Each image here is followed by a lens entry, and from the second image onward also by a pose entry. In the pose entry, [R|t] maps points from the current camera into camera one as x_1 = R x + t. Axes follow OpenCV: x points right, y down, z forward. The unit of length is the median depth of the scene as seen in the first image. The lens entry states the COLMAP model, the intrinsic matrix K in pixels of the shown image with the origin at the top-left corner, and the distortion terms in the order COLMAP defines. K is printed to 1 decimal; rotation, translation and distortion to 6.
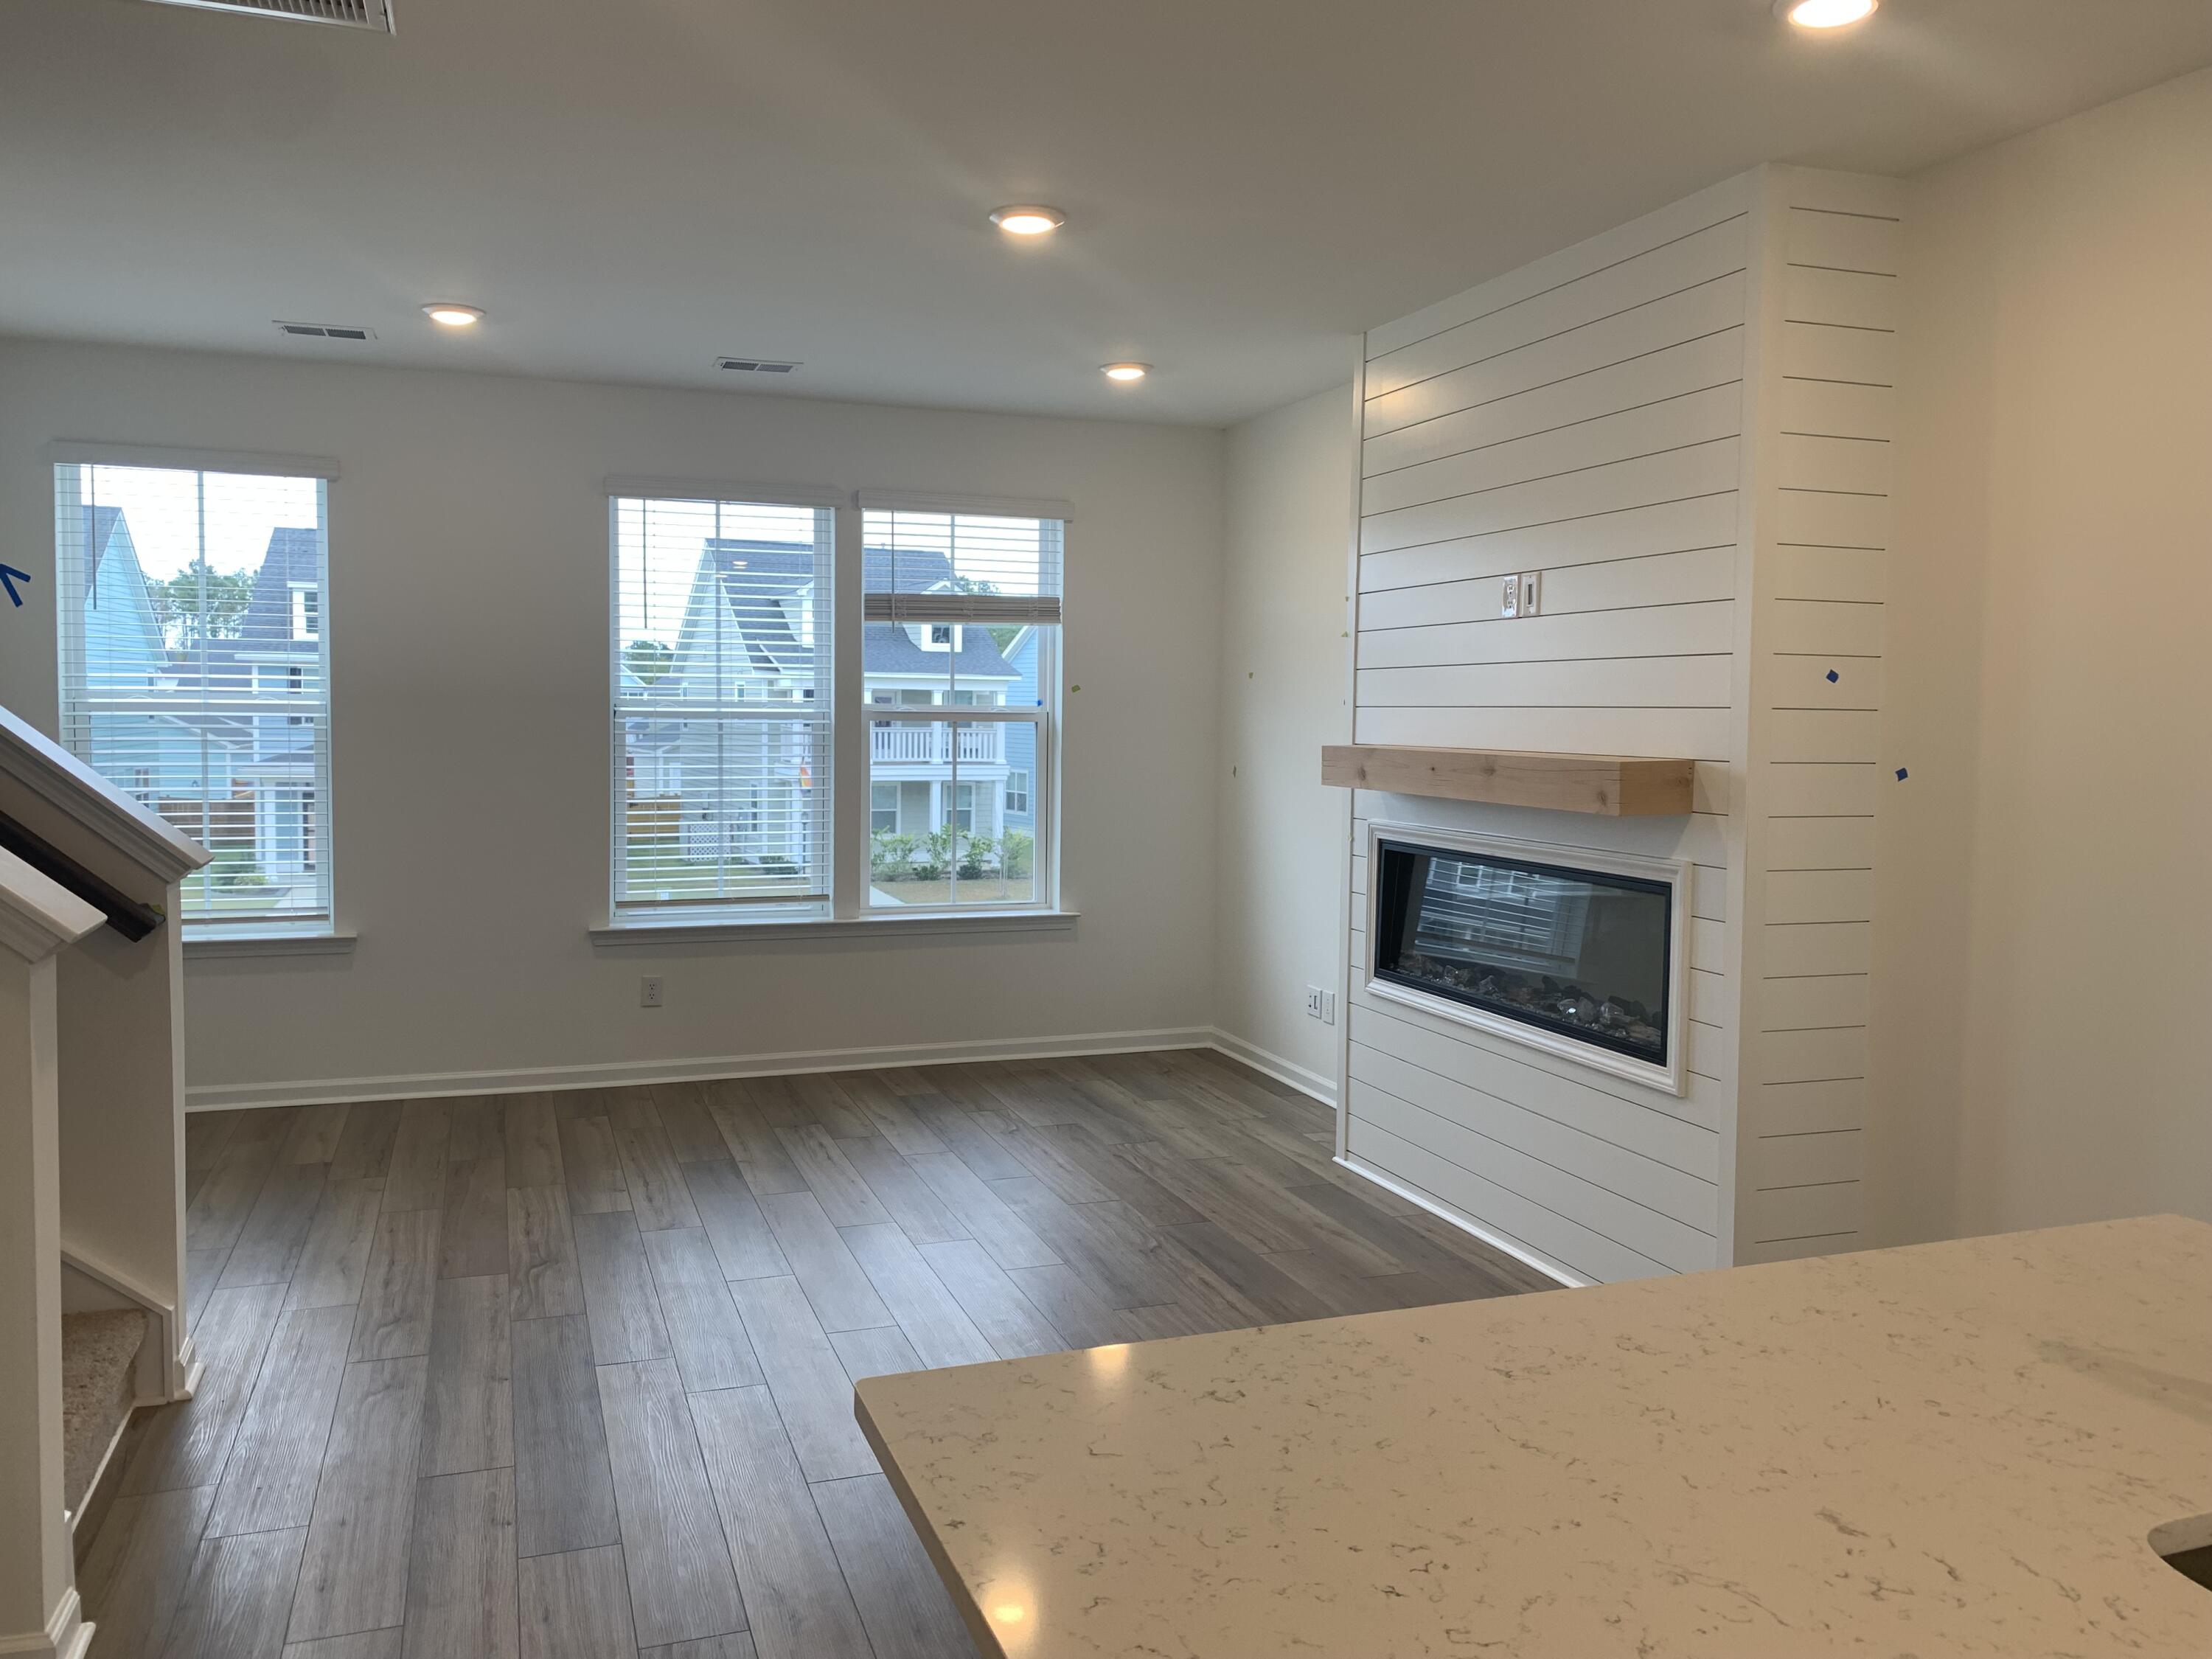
lens RADIAL K [[1714.7, 0, 1052.6], [0, 1714.7, 827.3], [0, 0, 1]] dist [0.091015, -0.000654]
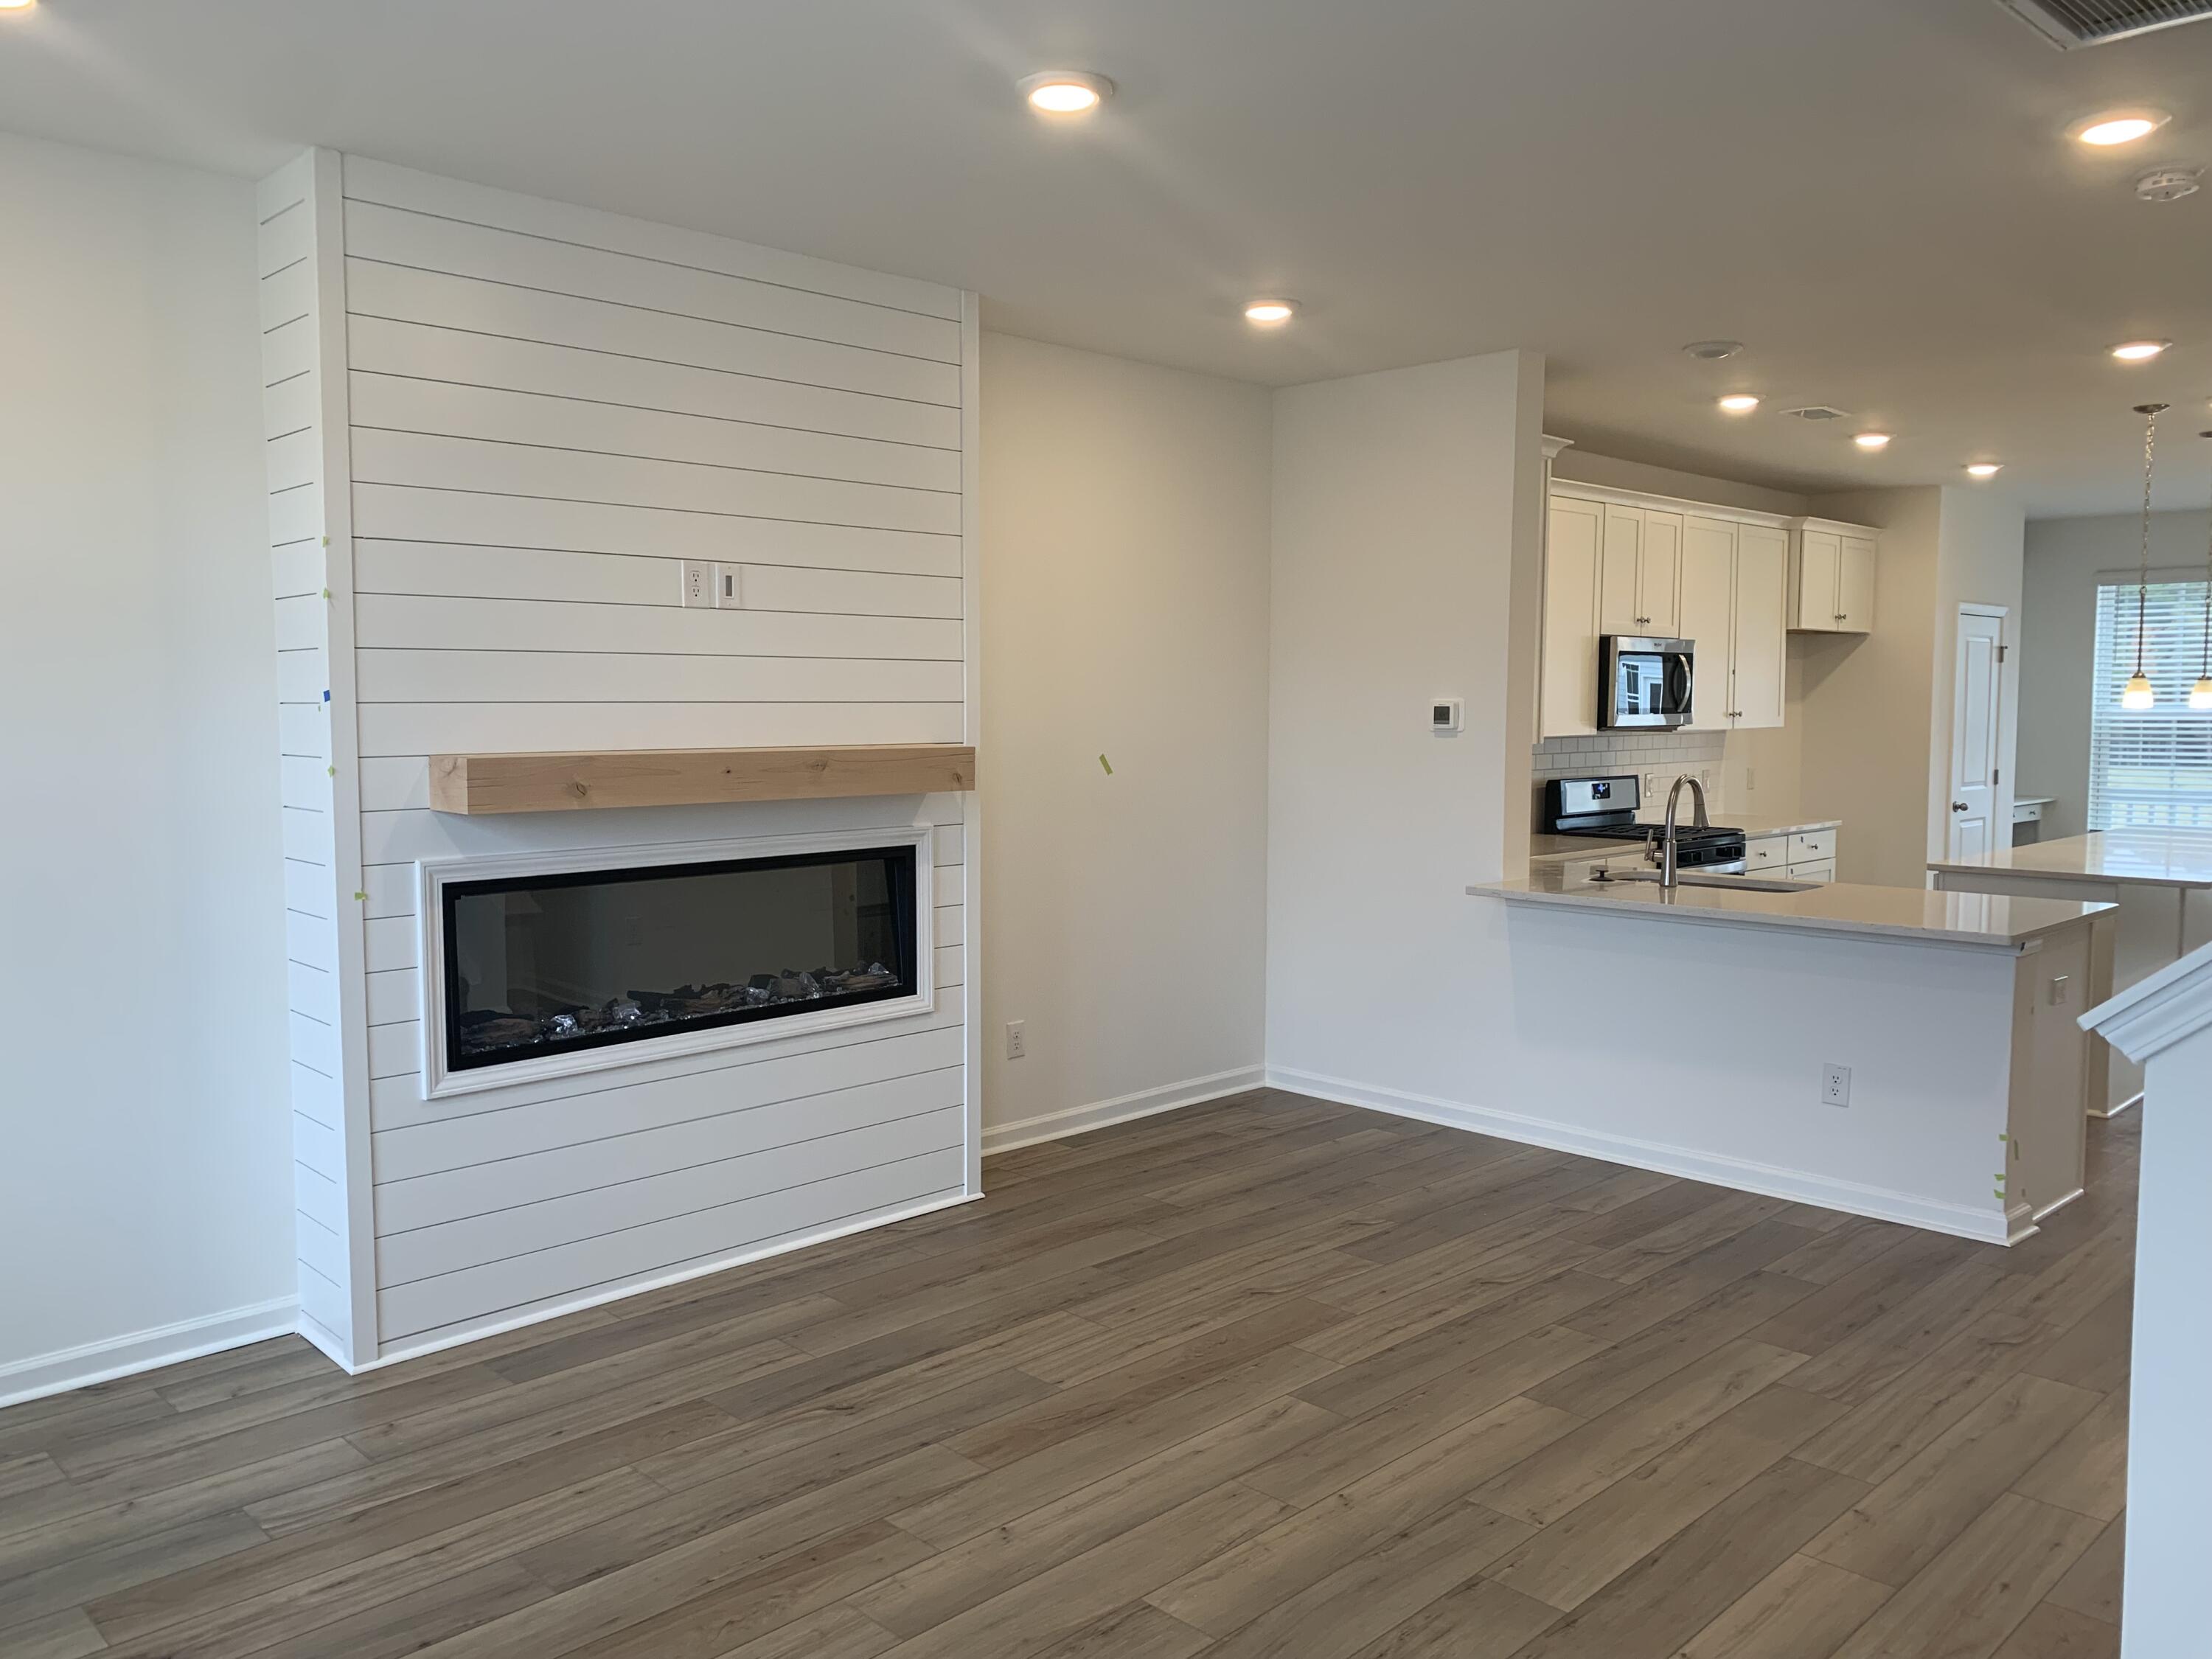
lens RADIAL K [[1682.0, 0, 1106.0], [0, 1682.0, 829.5], [0, 0, 1]] dist [0.042568, -0.004113]
pose [[-0.452922, -0.078599, 0.888079, -0.665255], [0.057834, 0.991418, 0.117240, -0.097156], [-0.889673, 0.104462, -0.444489, 1.234251]]
